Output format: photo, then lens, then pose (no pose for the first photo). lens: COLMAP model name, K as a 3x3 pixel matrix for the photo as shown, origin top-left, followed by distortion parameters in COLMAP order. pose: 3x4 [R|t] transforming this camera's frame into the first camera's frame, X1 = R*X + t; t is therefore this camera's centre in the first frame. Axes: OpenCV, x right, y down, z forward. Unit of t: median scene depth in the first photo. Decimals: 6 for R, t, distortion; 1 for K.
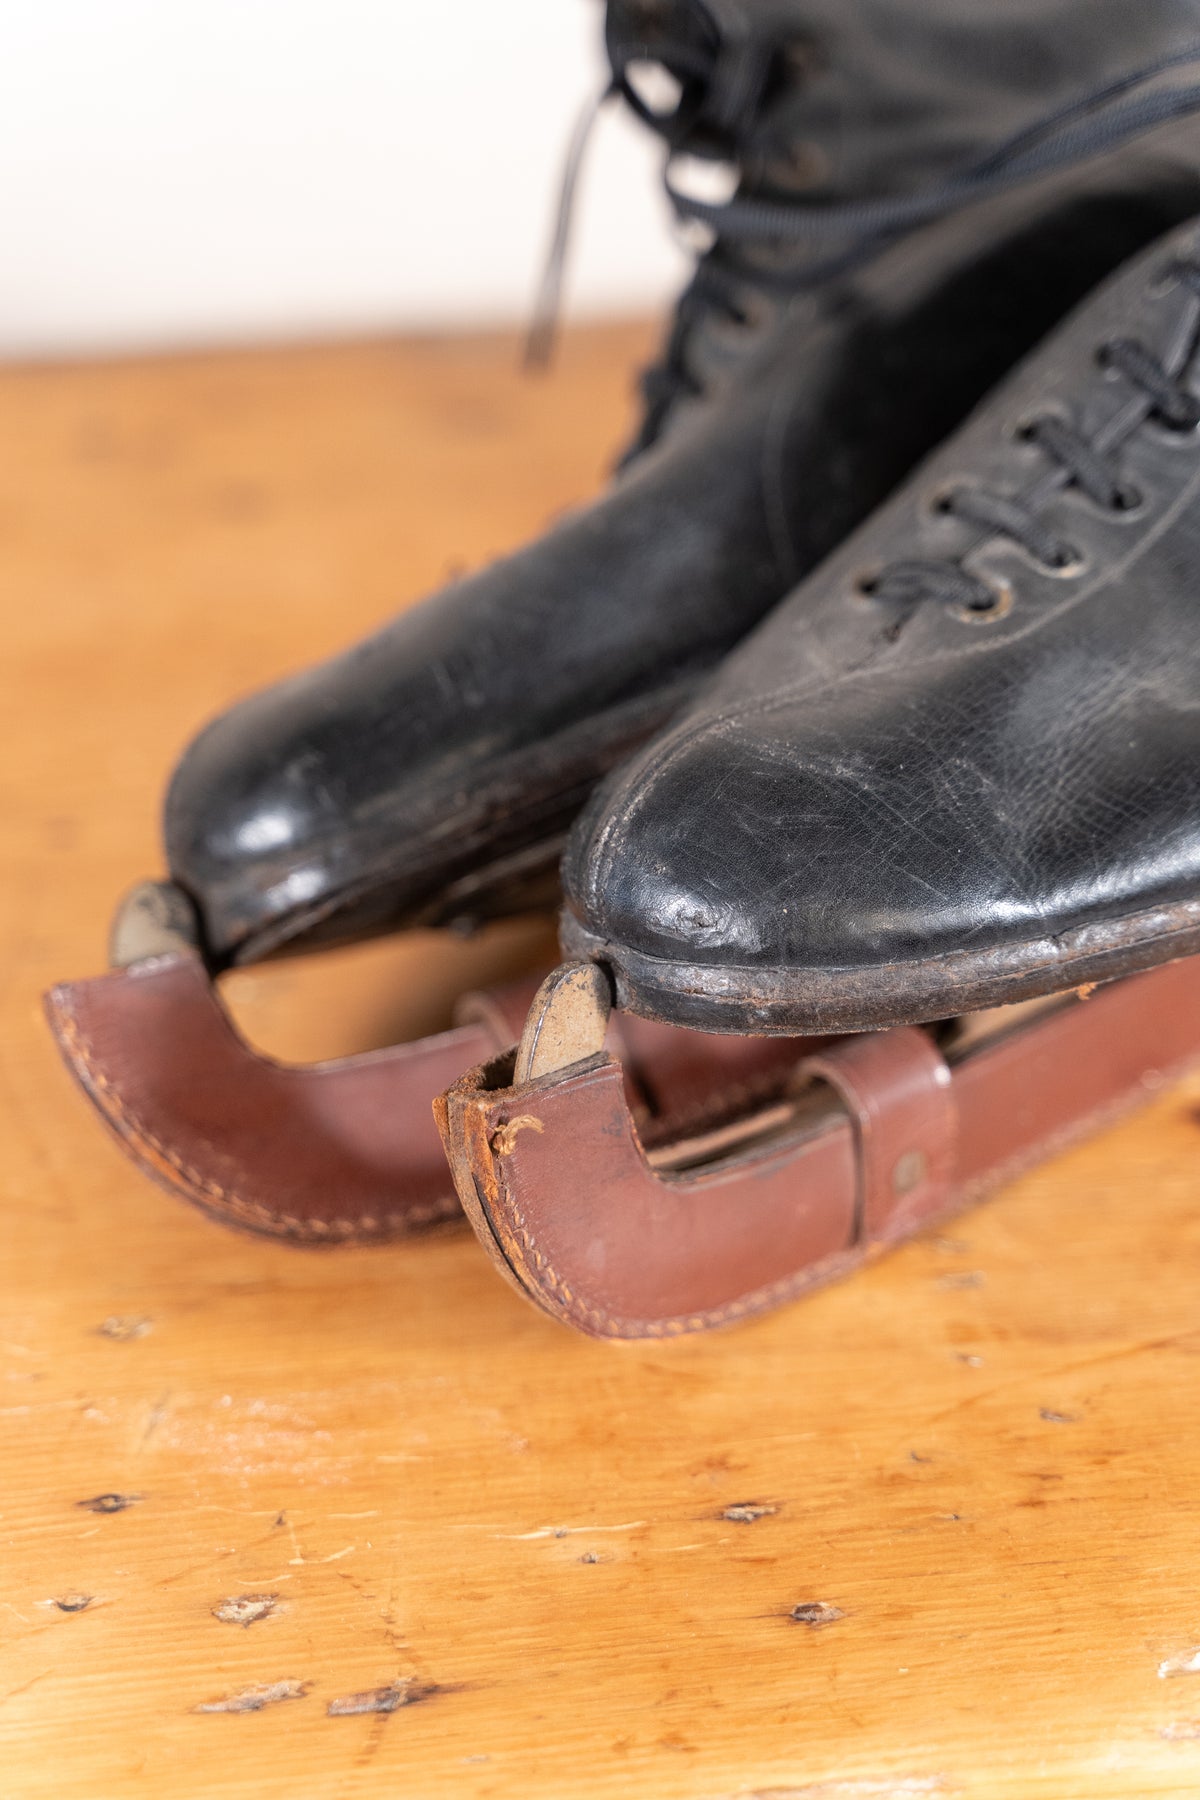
lens RADIAL K [[3739.3, 0, 600.0], [0, 3739.3, 900.0], [0, 0, 1]] dist [0.022471, 0.120892]
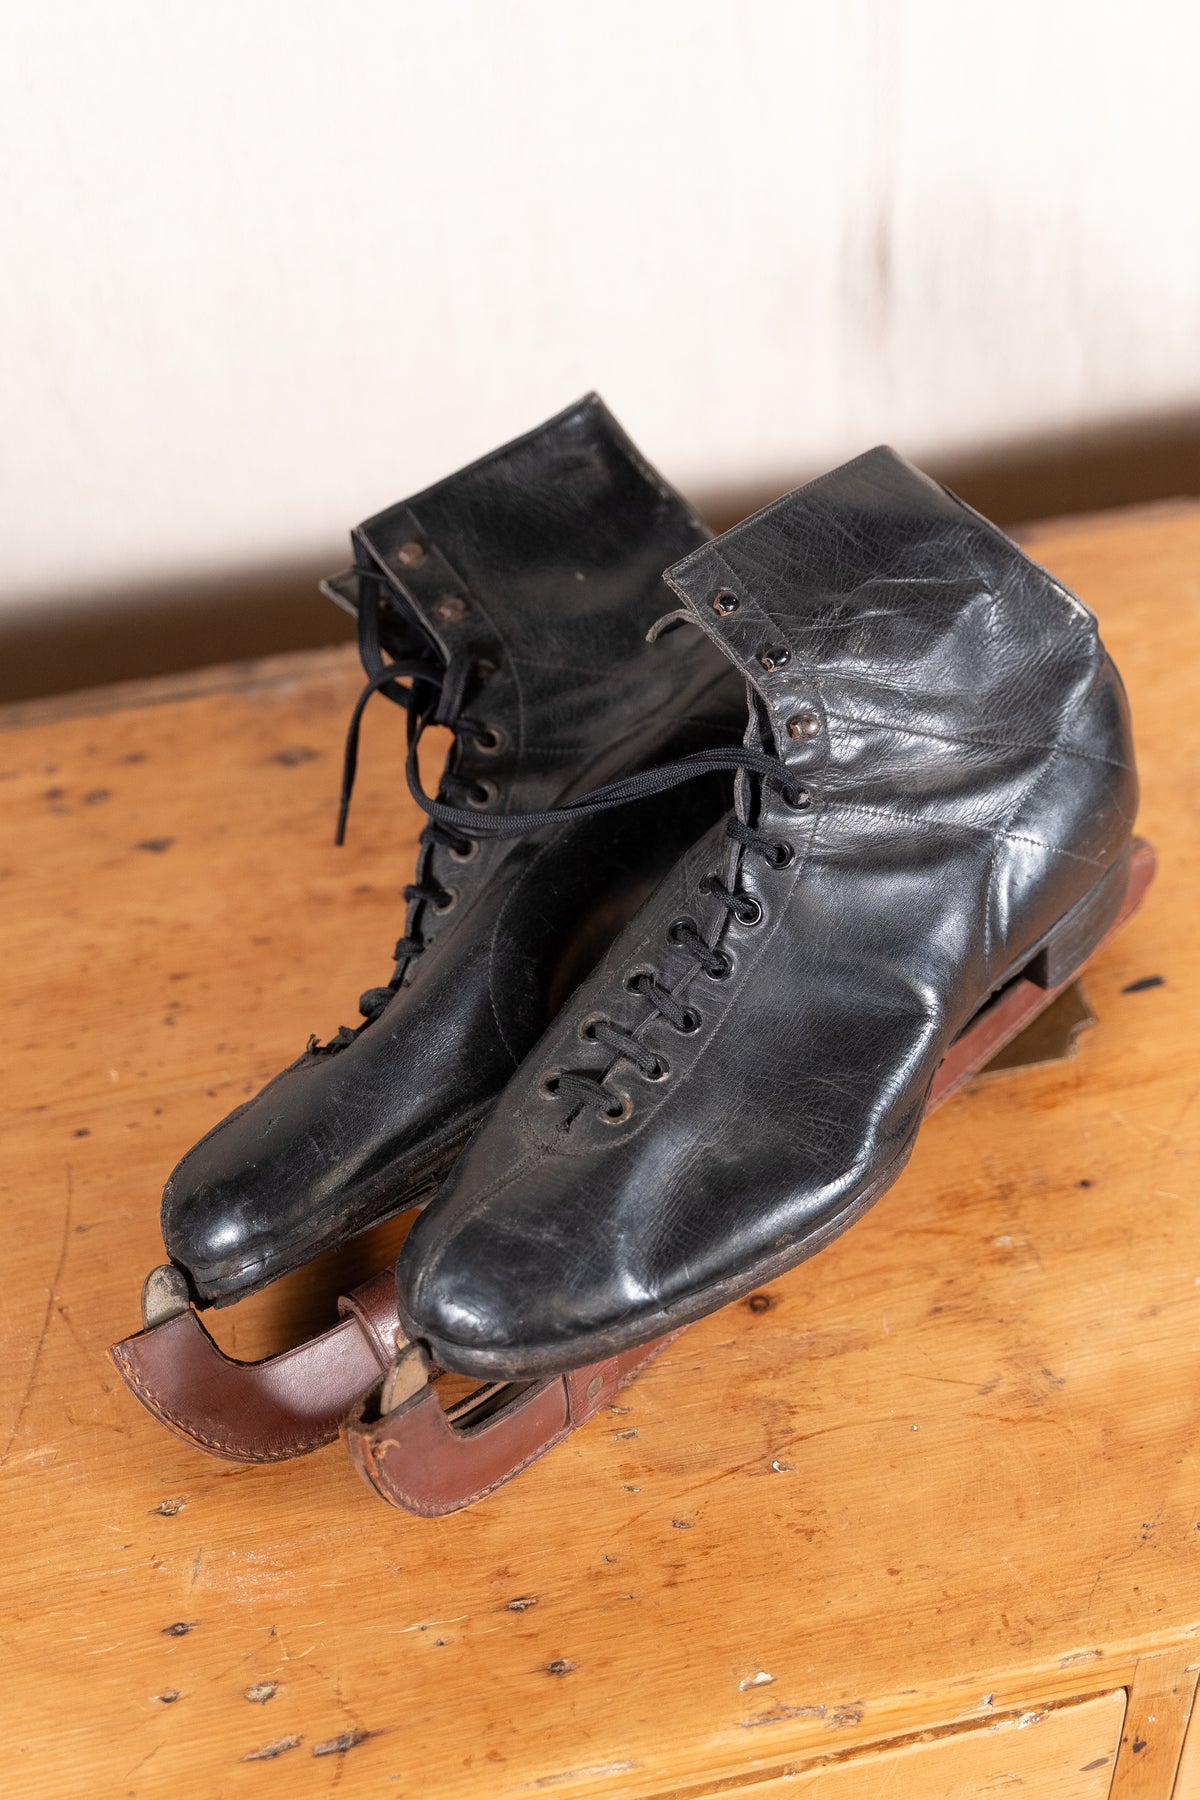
lens RADIAL K [[2932.0, 0, 600.0], [0, 2932.0, 900.0], [0, 0, 1]] dist [0.002169, -0.029318]
pose [[0.993500, -0.079346, 0.081622, -0.013551], [0.061522, 0.977563, 0.201460, -0.477800], [-0.095776, -0.195129, 0.976090, -0.375889]]
